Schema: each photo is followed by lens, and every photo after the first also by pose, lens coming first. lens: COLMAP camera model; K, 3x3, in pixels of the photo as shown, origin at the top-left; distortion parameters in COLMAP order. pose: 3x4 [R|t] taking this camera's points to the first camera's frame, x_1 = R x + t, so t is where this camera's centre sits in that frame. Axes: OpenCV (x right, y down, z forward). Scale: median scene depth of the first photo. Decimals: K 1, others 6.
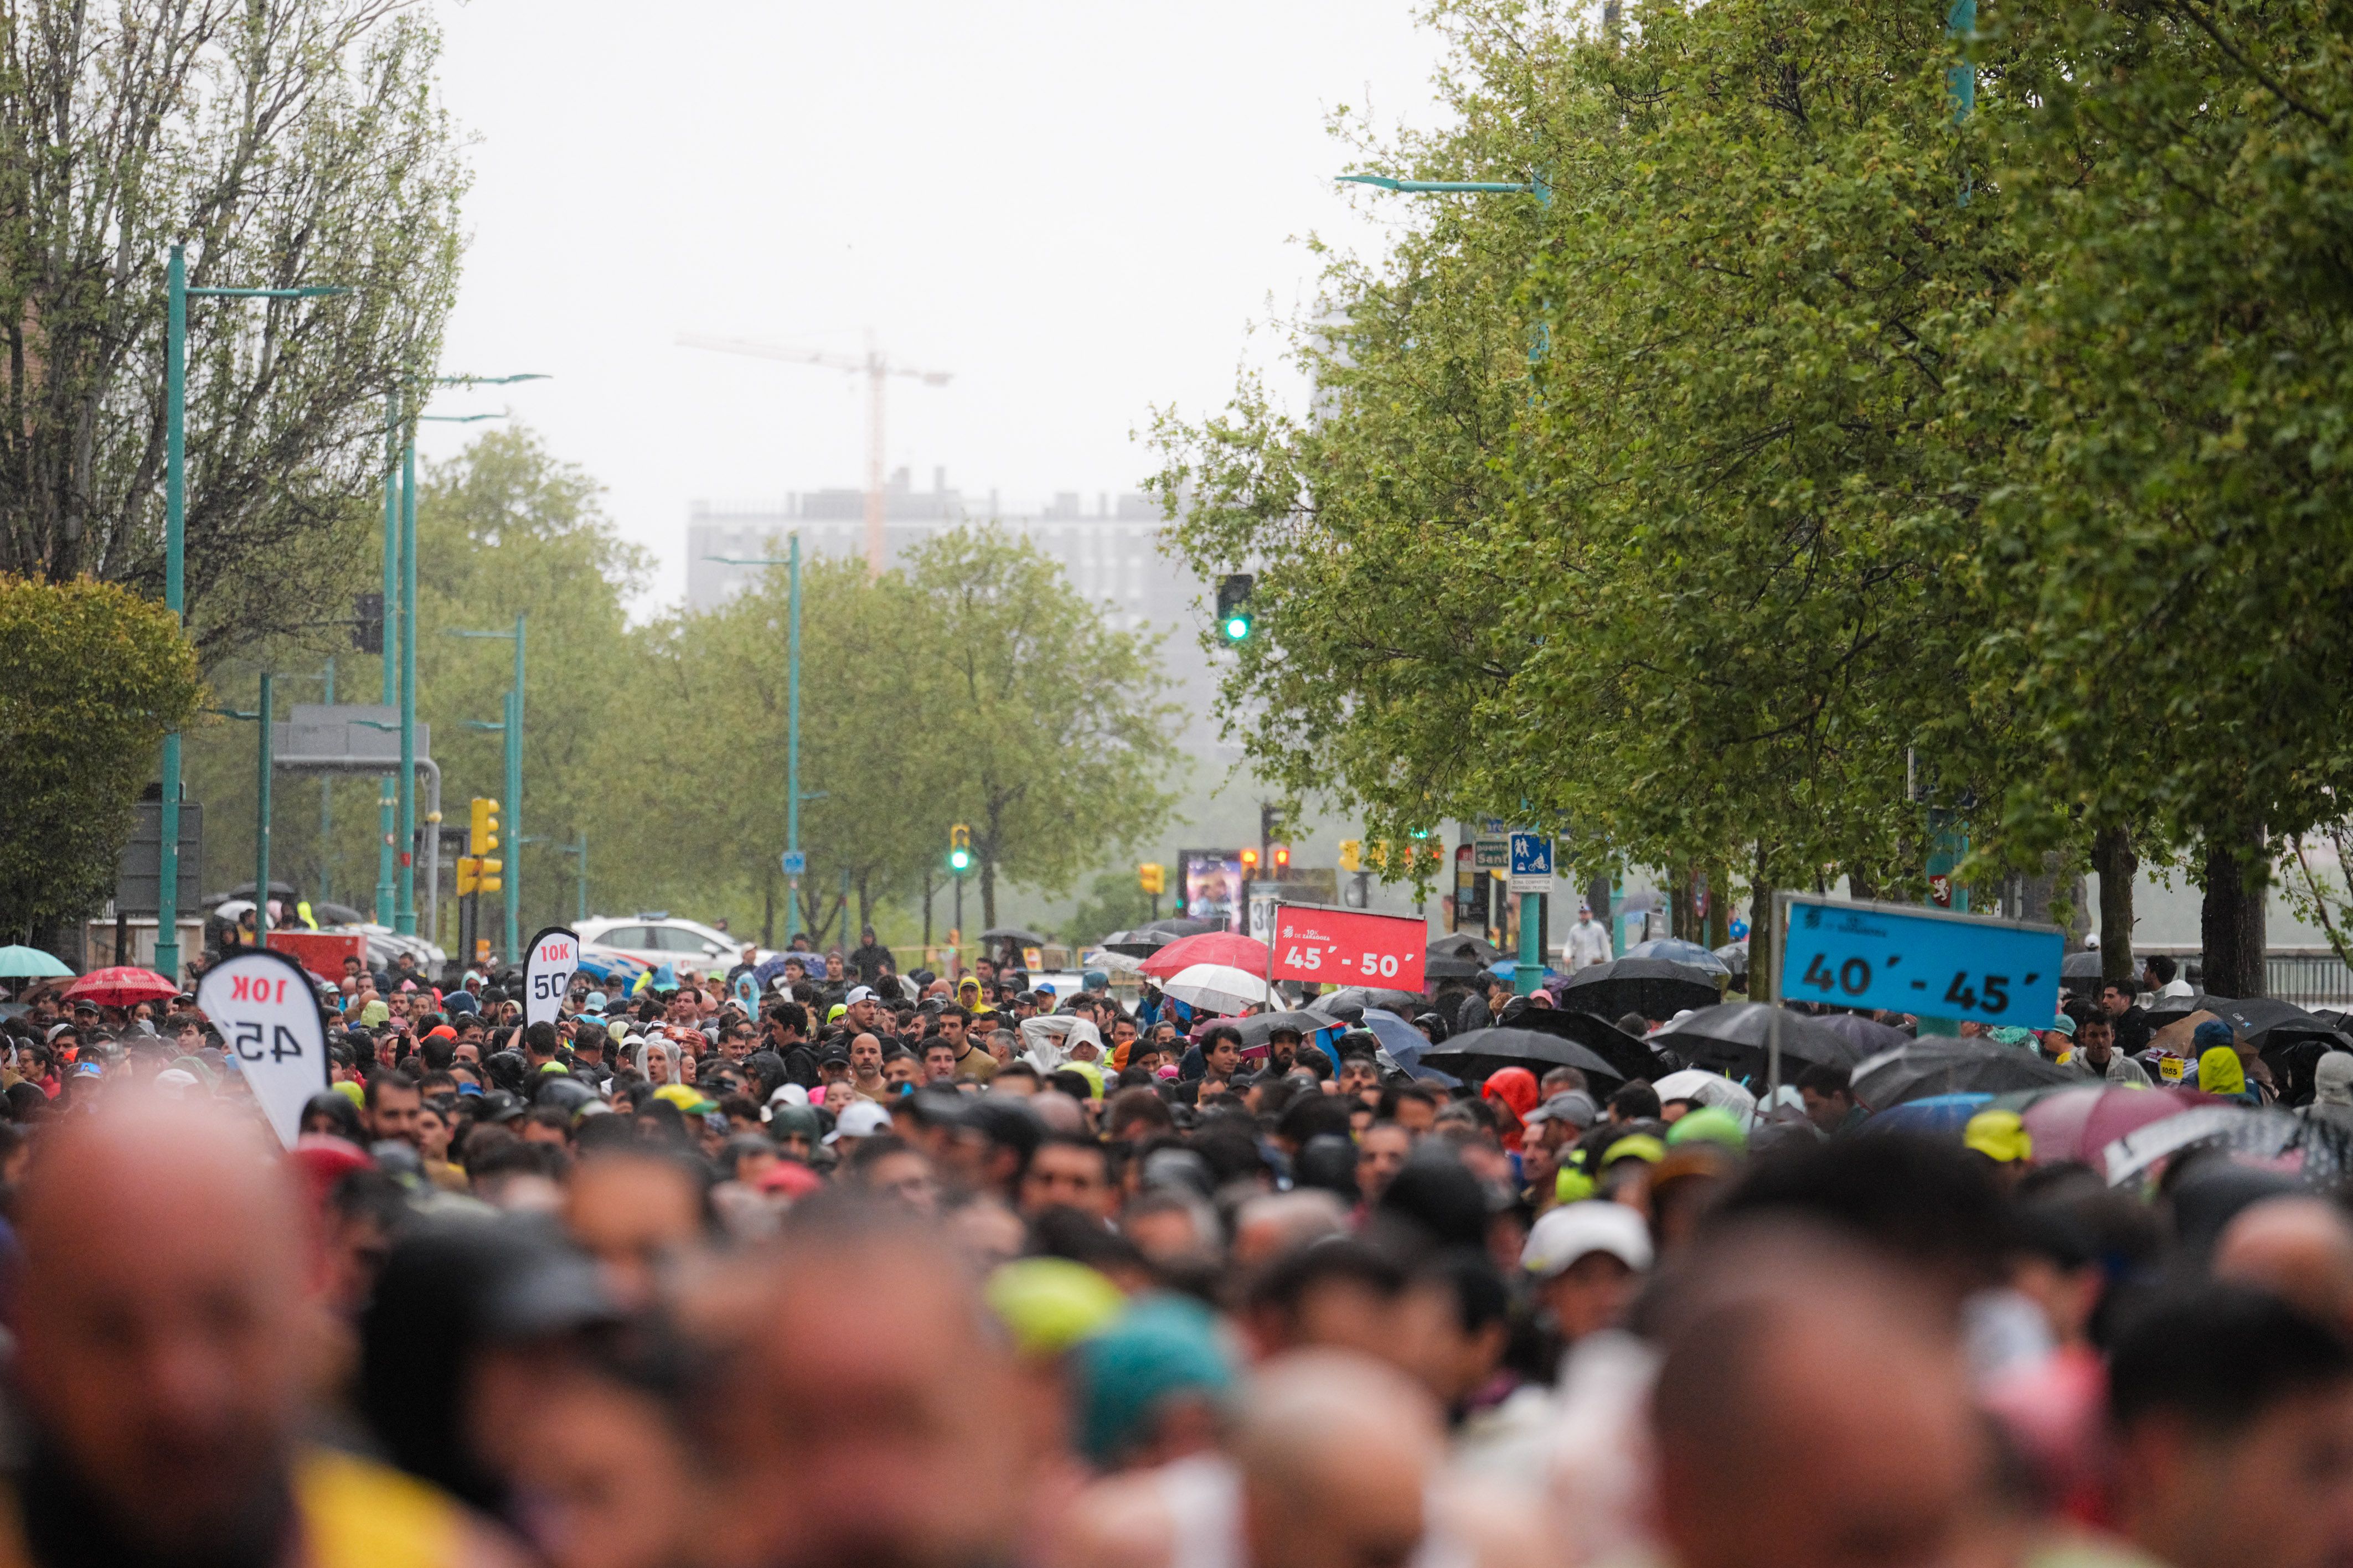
lens RADIAL K [[5090.8, 0, 1188.0], [0, 5090.8, 685.2], [0, 0, 1]] dist [0.103086, -0.049197]
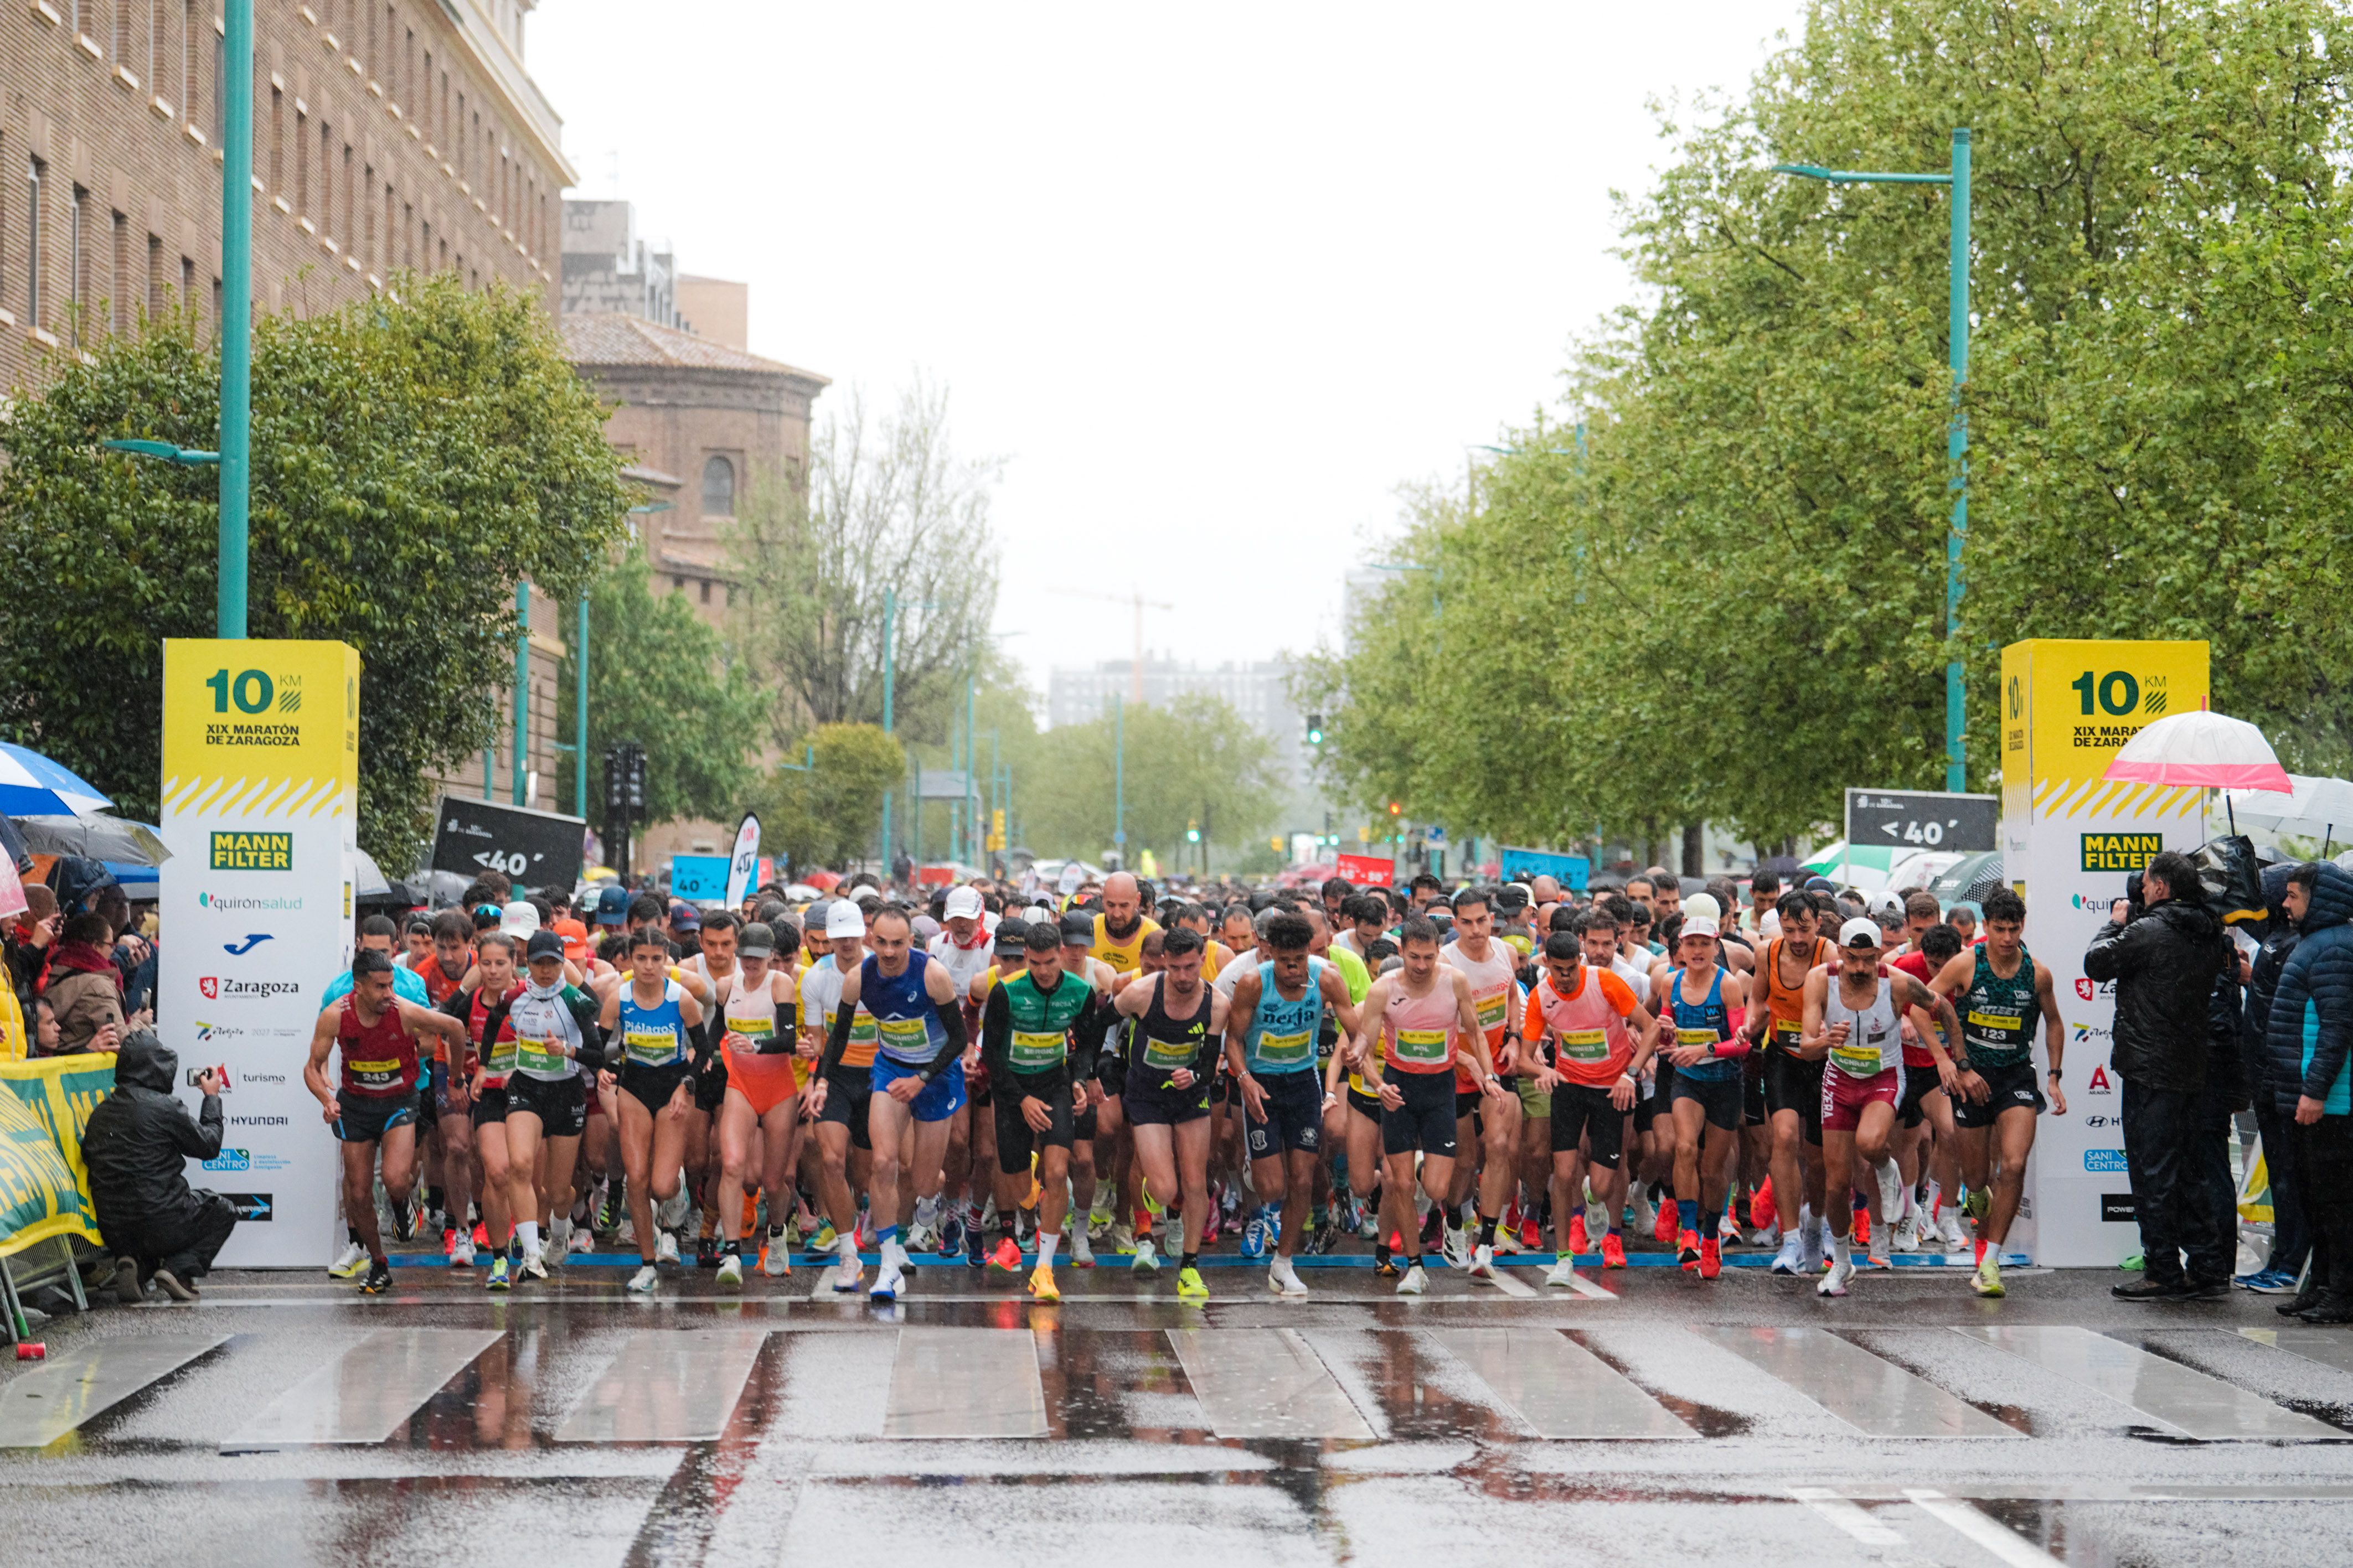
lens RADIAL K [[5090.8, 0, 1188.0], [0, 5090.8, 685.2], [0, 0, 1]] dist [0.103086, -0.049197]
pose [[0.999990, 0.001078, -0.004228, -0.041929], [-0.001067, 0.999996, 0.002555, -0.043740], [0.004231, -0.002551, 0.999988, -1.432925]]
